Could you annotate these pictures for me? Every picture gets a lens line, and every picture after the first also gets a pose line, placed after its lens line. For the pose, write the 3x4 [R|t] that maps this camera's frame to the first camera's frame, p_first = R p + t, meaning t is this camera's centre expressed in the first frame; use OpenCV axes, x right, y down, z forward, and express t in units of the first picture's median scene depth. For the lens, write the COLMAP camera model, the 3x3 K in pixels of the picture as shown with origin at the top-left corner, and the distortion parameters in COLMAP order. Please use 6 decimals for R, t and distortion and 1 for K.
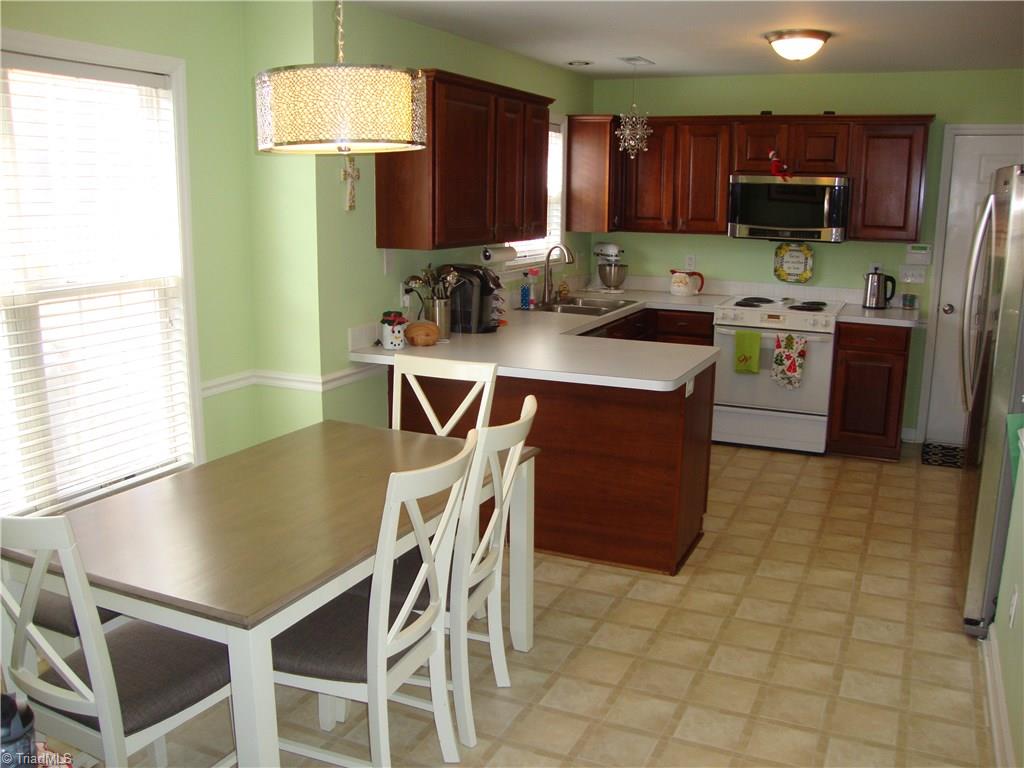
lens RADIAL K [[934.0, 0, 512.2], [0, 934.0, 408.1], [0, 0, 1]] dist [-0.225622, 0.248274]
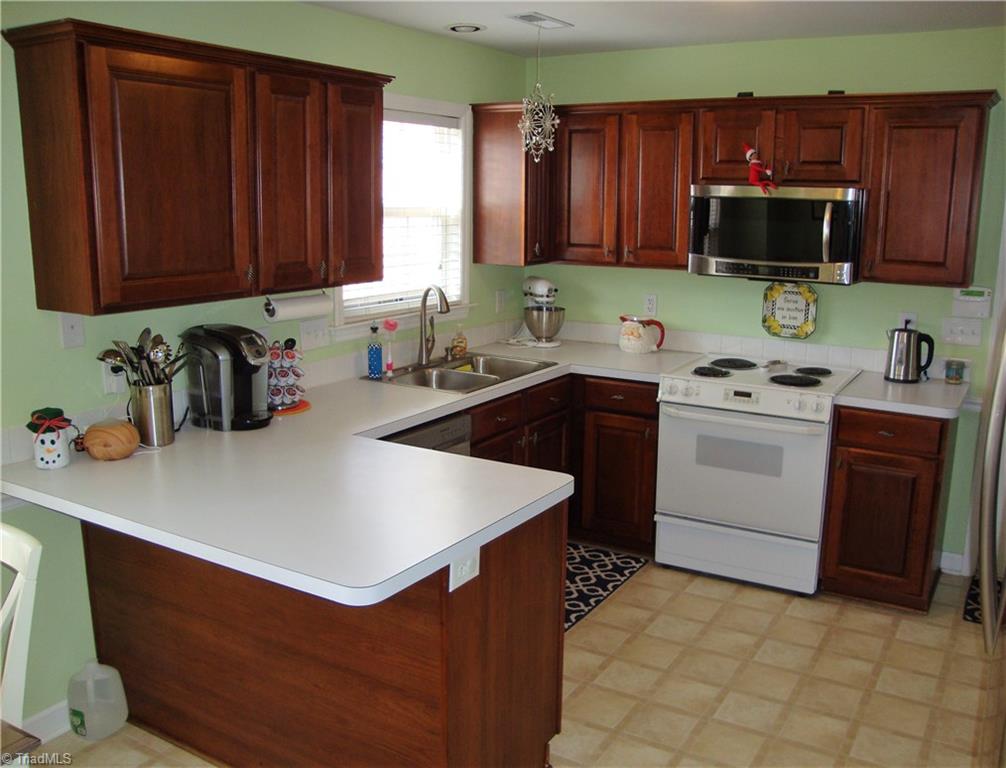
lens RADIAL K [[922.7, 0, 503.5], [0, 922.7, 413.2], [0, 0, 1]] dist [-0.223366, 0.213455]
pose [[0.992227, 0.027765, -0.121306, 0.187225], [-0.027868, 0.999611, 0.000849, -0.079213], [0.121282, 0.002538, 0.992615, 0.304293]]
